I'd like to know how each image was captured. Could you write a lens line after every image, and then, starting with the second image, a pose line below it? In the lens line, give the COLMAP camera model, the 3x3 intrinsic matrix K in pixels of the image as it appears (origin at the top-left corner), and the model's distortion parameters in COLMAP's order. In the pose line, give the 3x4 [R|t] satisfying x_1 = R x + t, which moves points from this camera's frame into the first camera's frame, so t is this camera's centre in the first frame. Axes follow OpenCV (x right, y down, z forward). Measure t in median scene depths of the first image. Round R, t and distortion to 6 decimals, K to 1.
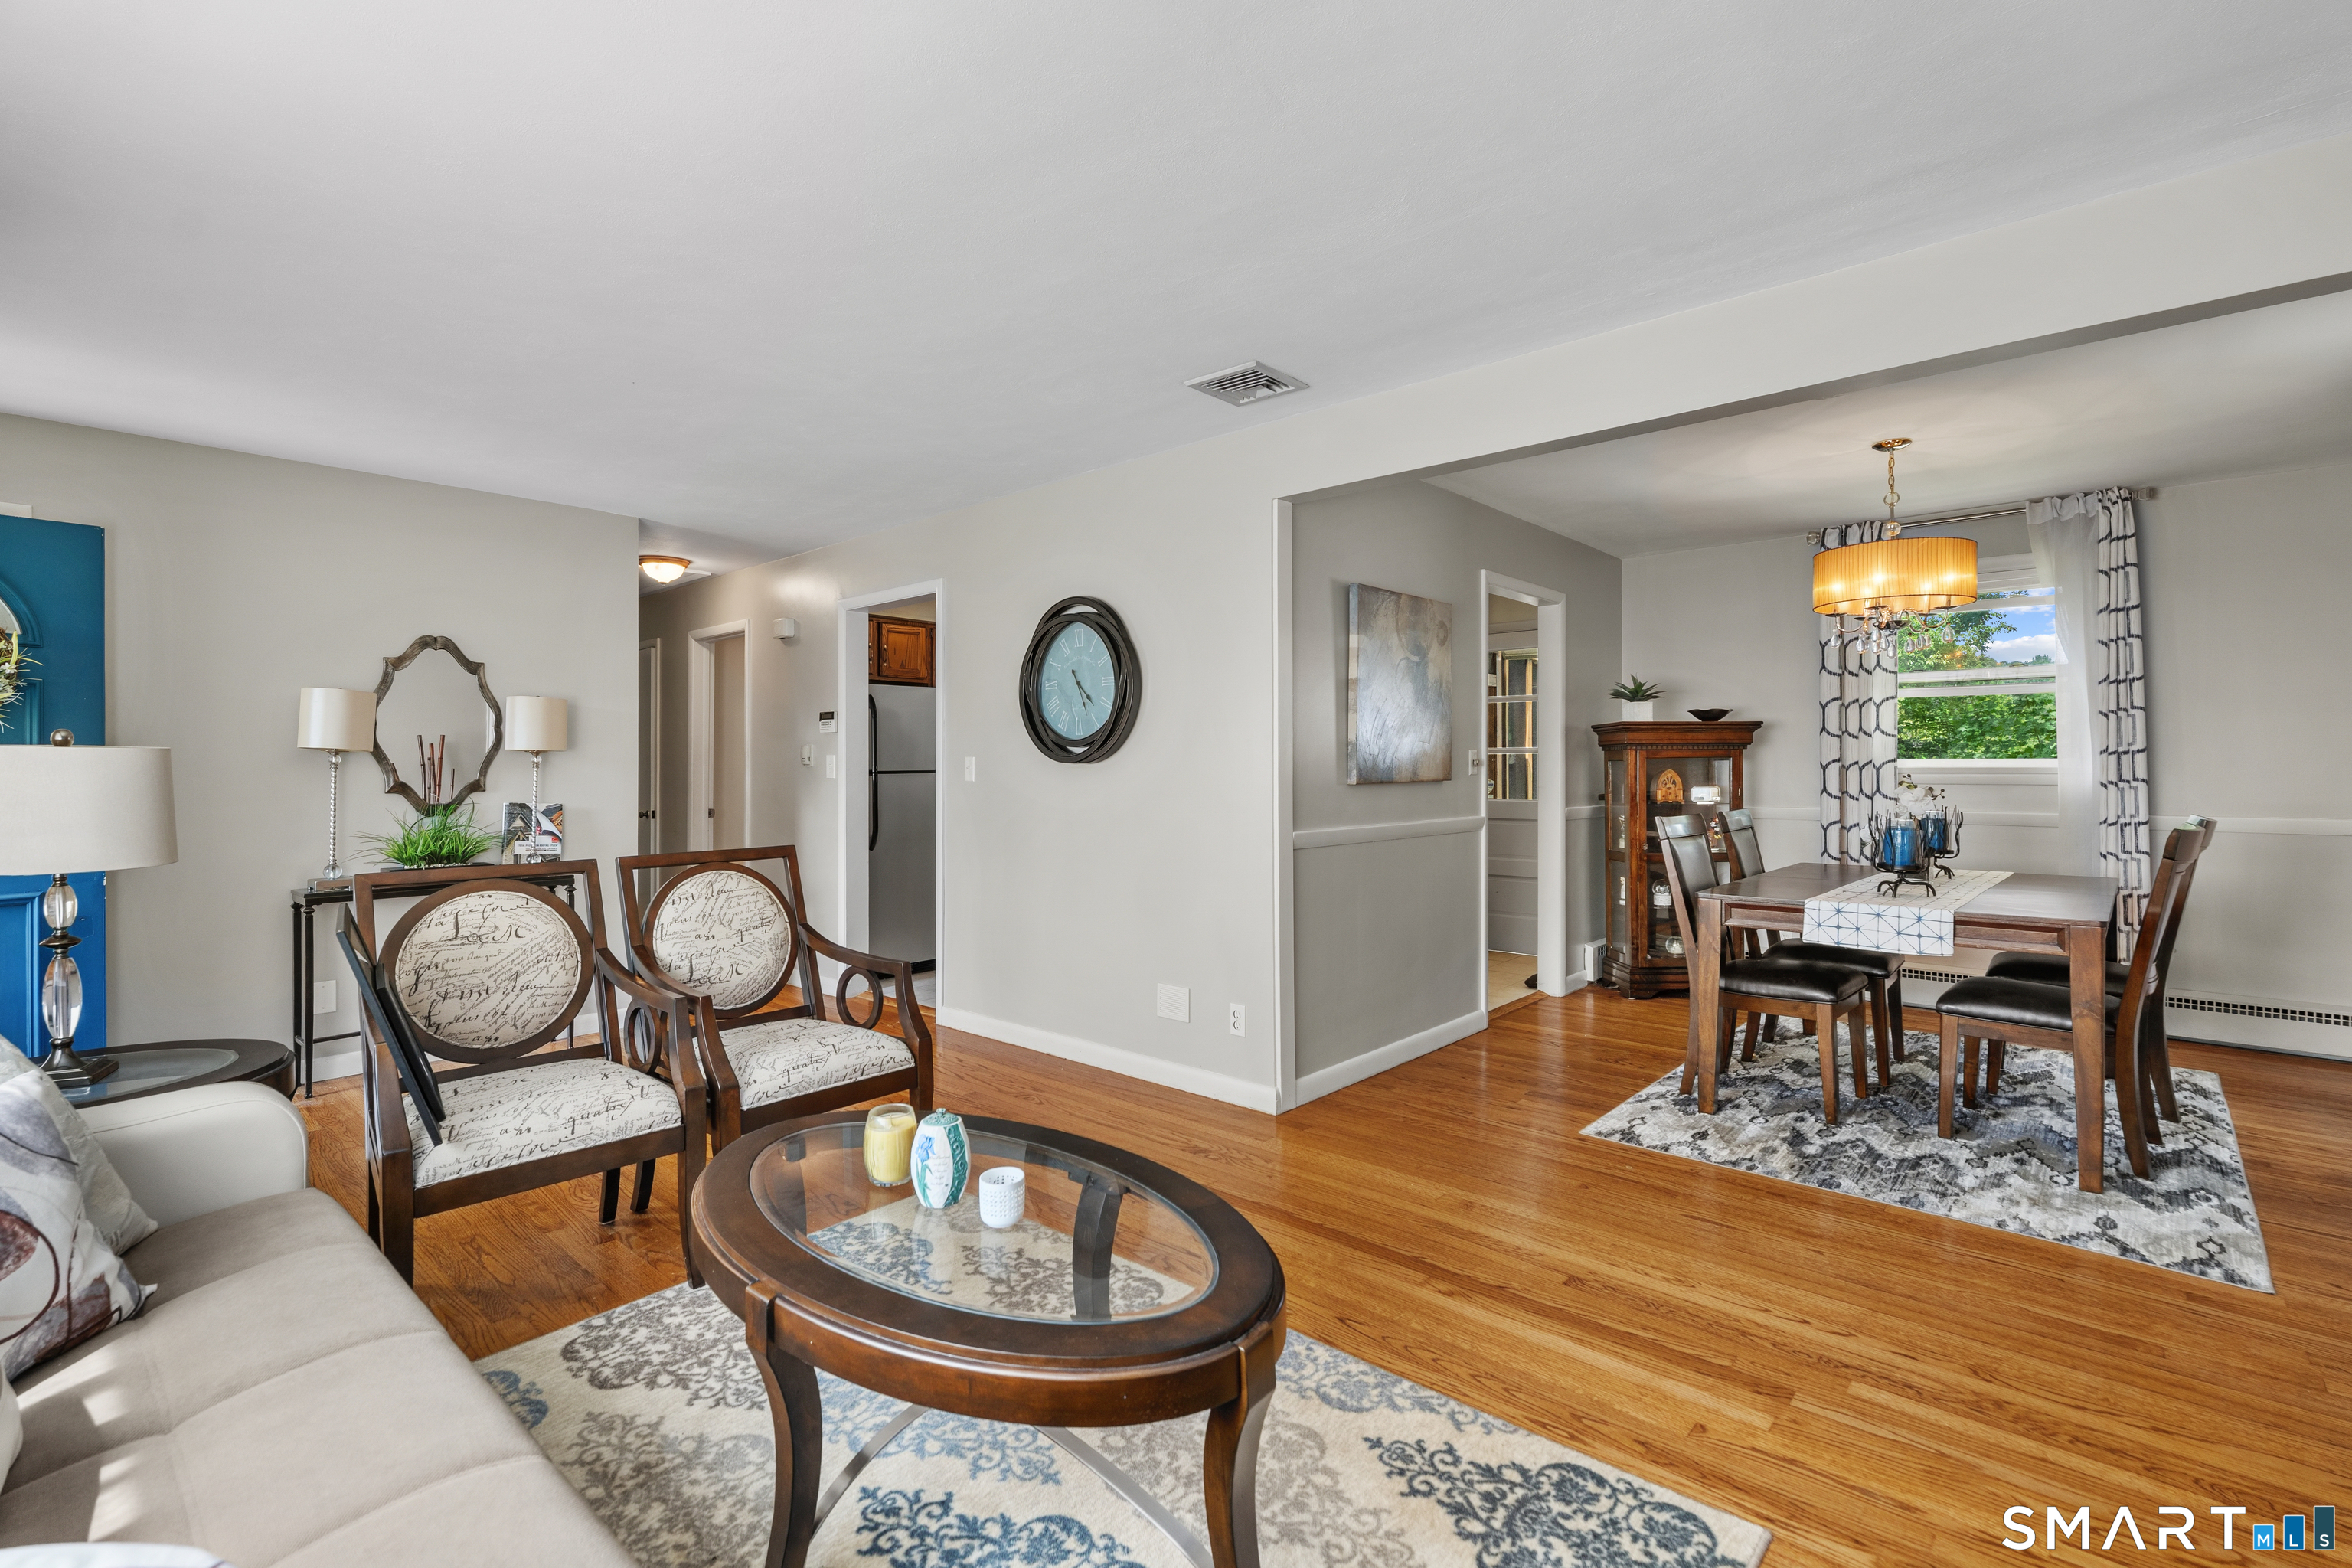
lens RADIAL K [[1061.0, 0, 1177.8], [0, 1061.0, 772.4], [0, 0, 1]] dist [0.000384, 0.000678]
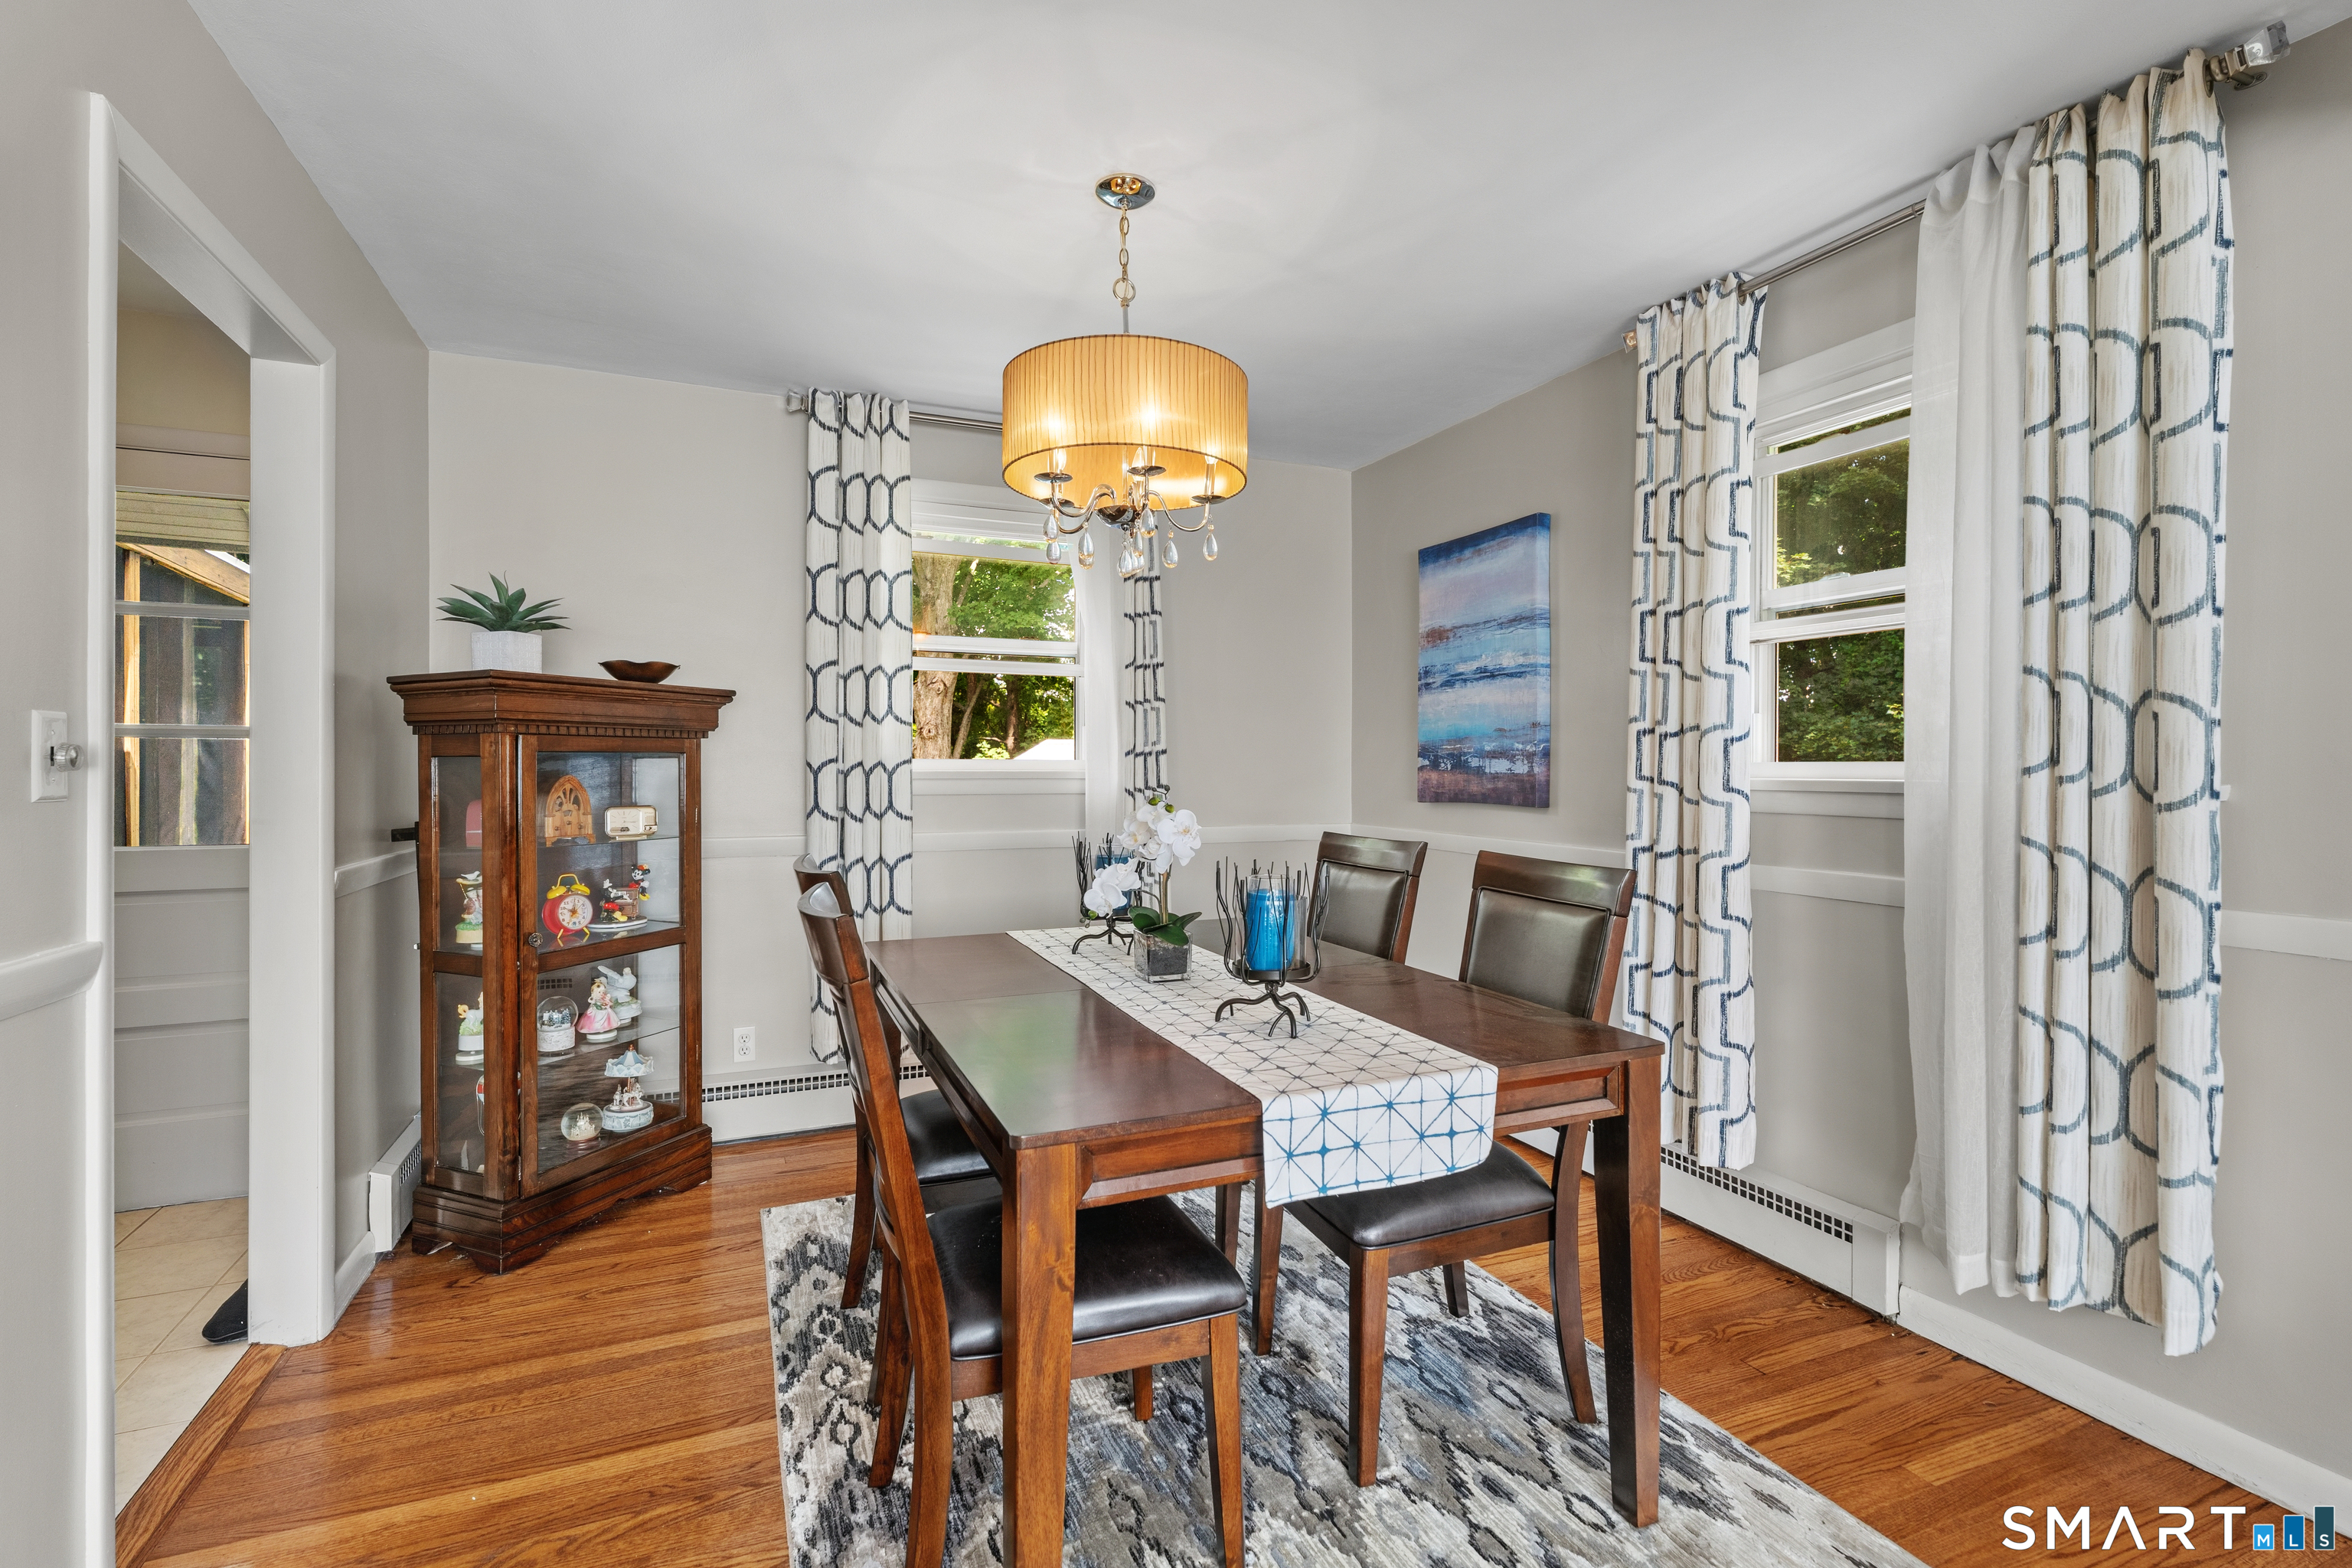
lens RADIAL K [[1061.0, 0, 1186.9], [0, 1061.0, 770.0], [0, 0, 1]] dist [0.000384, 0.000678]
pose [[0.419103, 0.000337, 0.907939, 0.130774], [0.000464, 1.000000, -0.000586, -0.004391], [-0.907938, 0.000667, 0.419103, 0.534366]]
